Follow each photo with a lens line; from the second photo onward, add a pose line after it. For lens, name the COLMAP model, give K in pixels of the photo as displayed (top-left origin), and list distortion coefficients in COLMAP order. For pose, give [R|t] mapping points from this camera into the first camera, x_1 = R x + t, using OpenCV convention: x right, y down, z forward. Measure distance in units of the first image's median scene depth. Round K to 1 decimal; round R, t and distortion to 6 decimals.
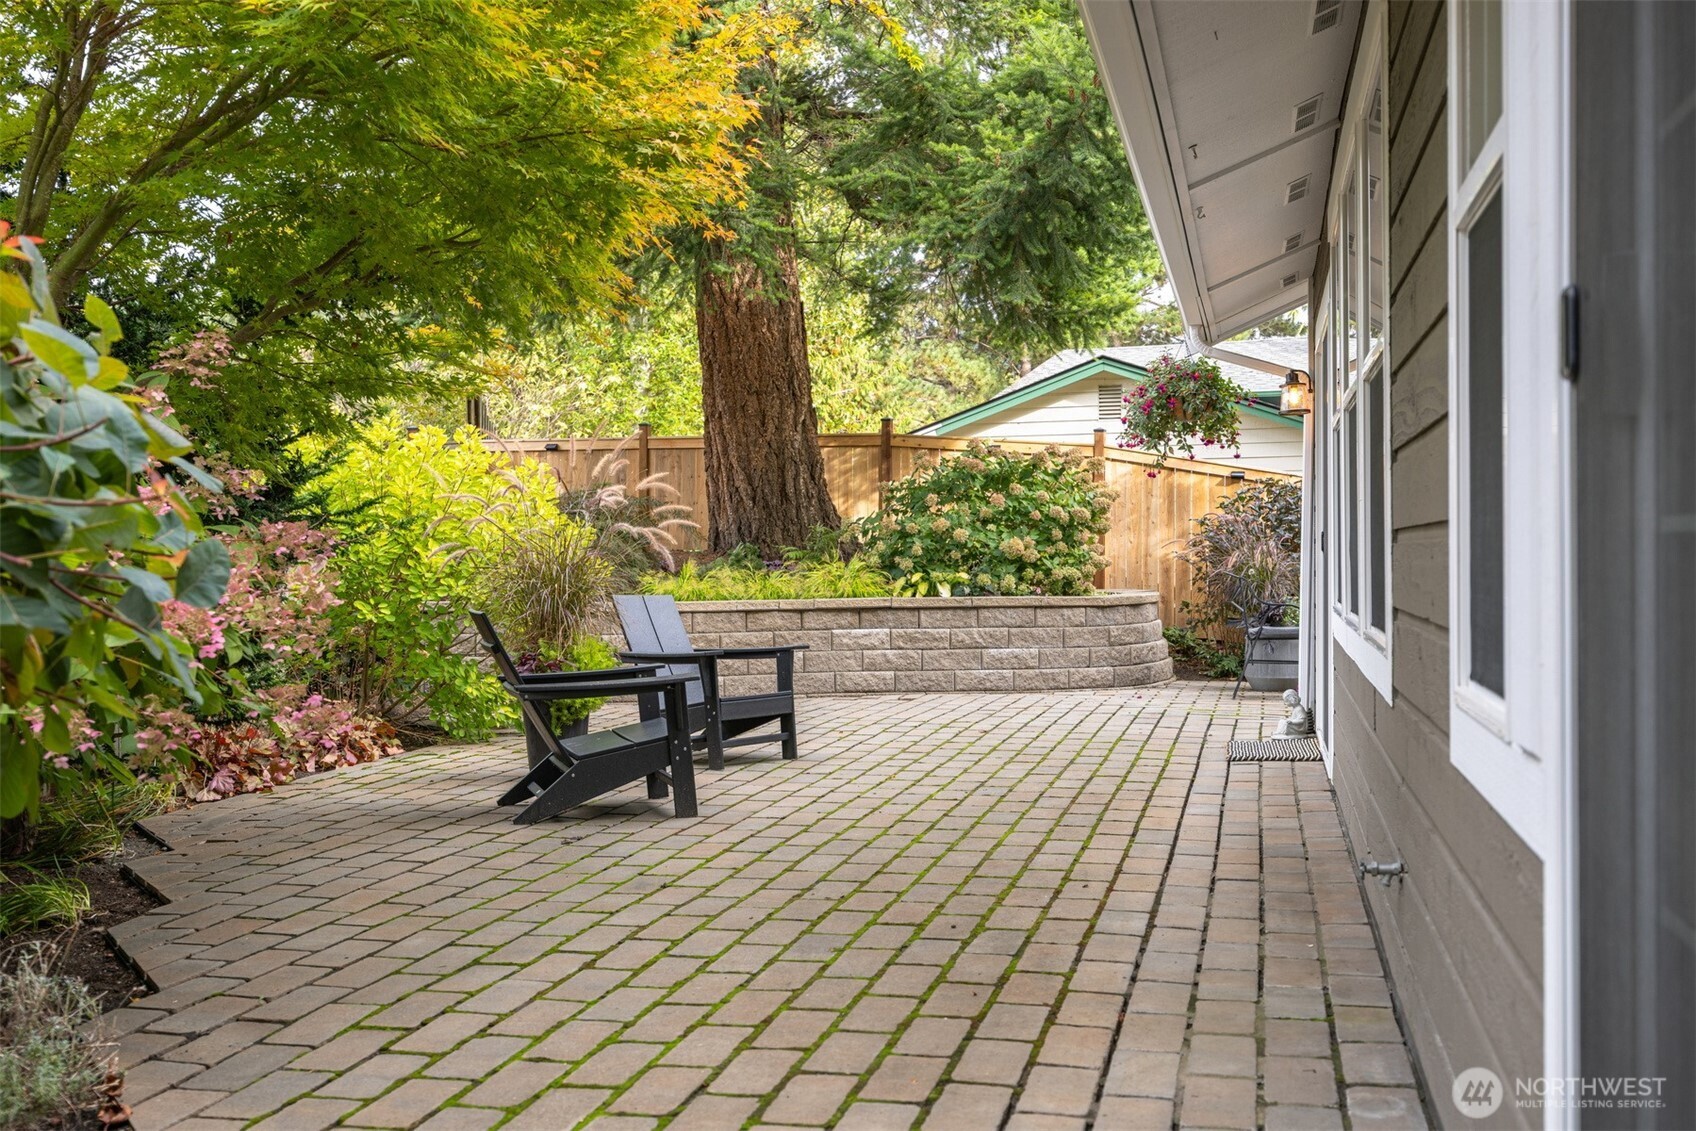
lens RADIAL K [[1643.4, 0, 848.0], [0, 1643.4, 565.5], [0, 0, 1]] dist [0.015146, 0.005532]
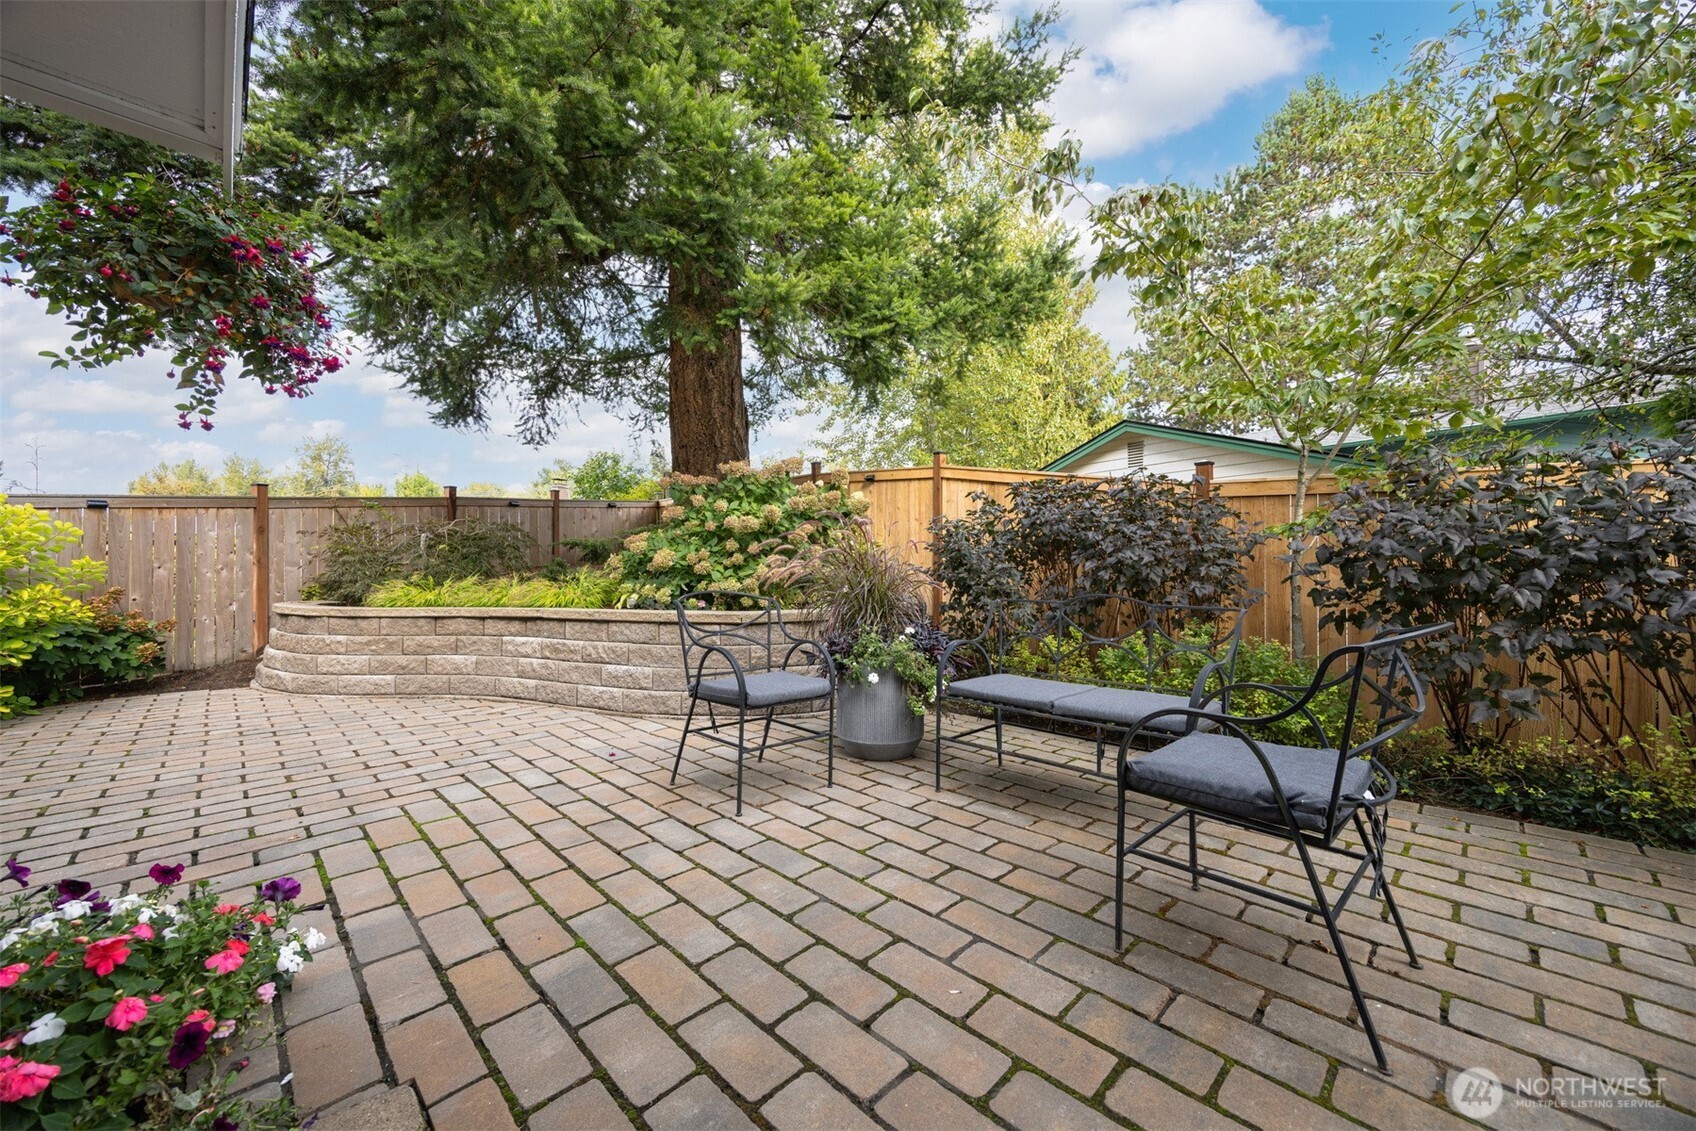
lens RADIAL K [[645.7, 0, 848.0], [0, 645.7, 565.5], [0, 0, 1]] dist [0.000343, 0.000047]
pose [[0.860164, 0.000690, -0.510017, 0.400230], [-0.004500, 0.999970, -0.006236, -0.006032], [0.509997, 0.007659, 0.860142, 0.743088]]
